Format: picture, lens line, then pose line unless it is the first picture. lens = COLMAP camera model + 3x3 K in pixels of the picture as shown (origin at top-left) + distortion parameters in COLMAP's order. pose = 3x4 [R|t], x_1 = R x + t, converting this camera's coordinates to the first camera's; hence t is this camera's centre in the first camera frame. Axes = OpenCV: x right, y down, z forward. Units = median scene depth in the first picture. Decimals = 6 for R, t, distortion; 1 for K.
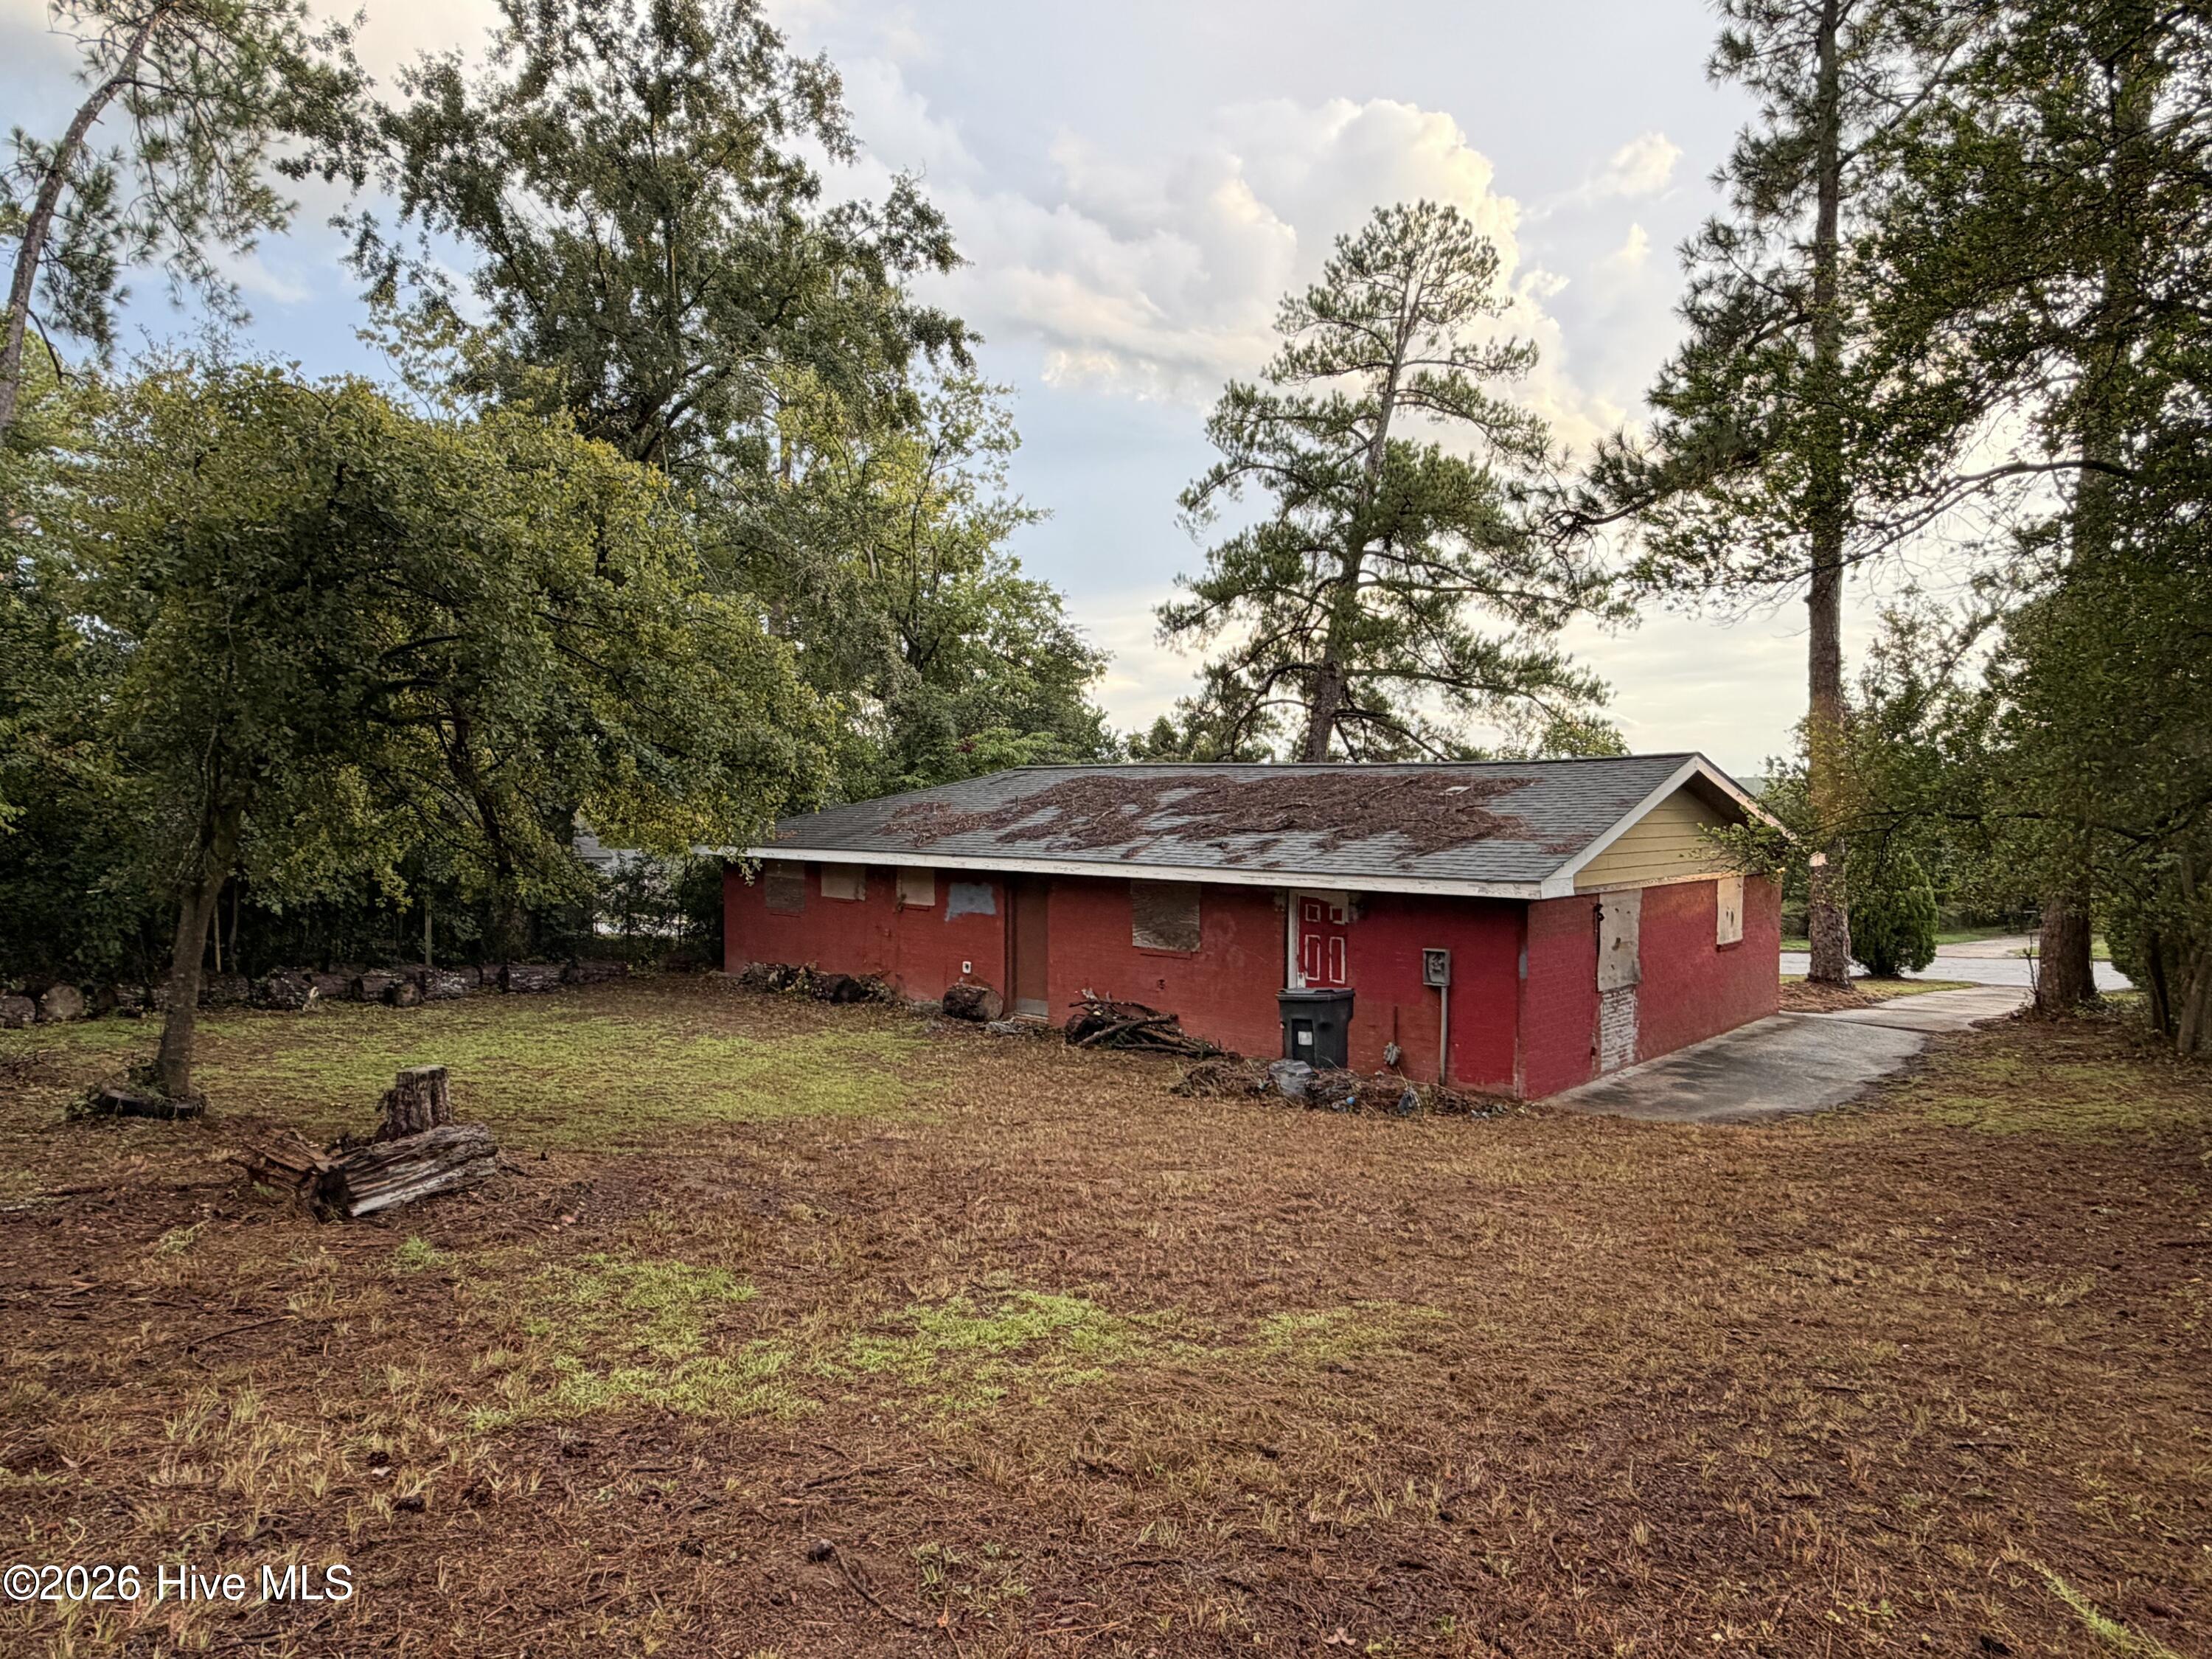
lens RADIAL K [[1395.4, 0, 1105.6], [0, 1395.4, 840.8], [0, 0, 1]] dist [-0.000777, 0.000299]
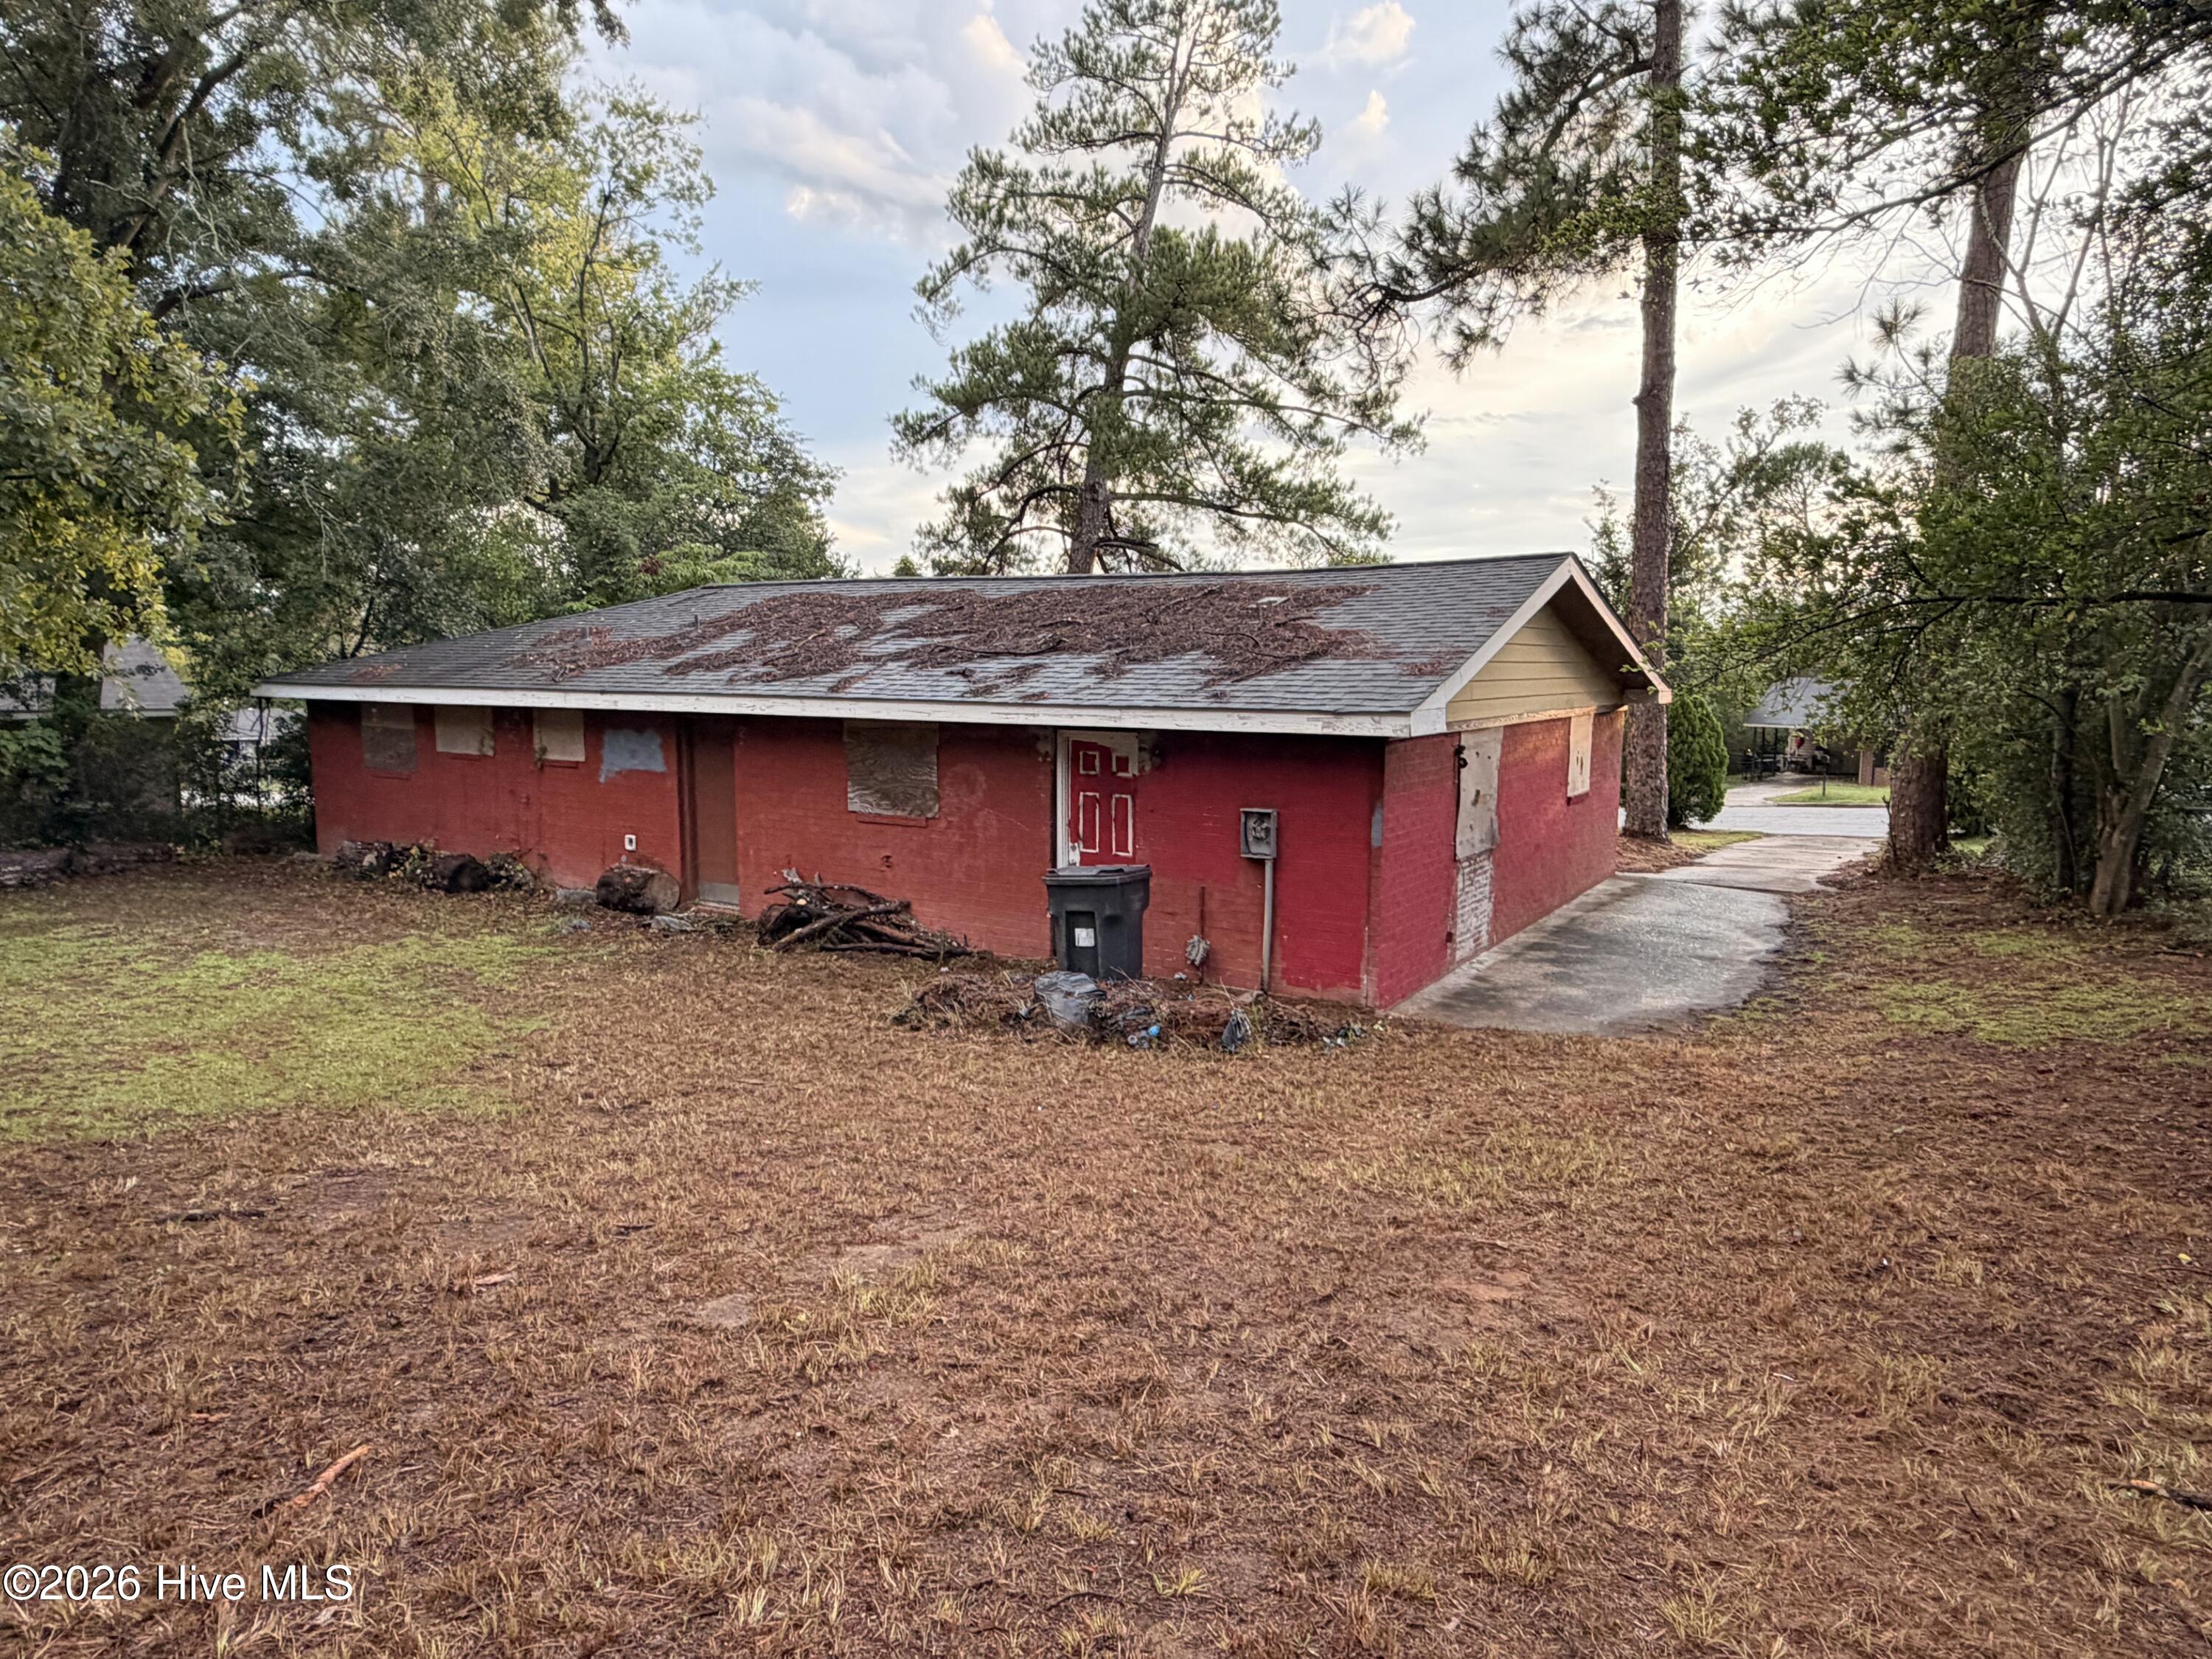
lens RADIAL K [[1395.4, 0, 1105.6], [0, 1395.4, 840.8], [0, 0, 1]] dist [-0.000777, 0.000299]
pose [[0.984527, -0.021238, 0.173943, 0.013265], [0.003758, 0.994959, 0.100212, 0.009144], [-0.175195, -0.098008, 0.979643, 0.130554]]
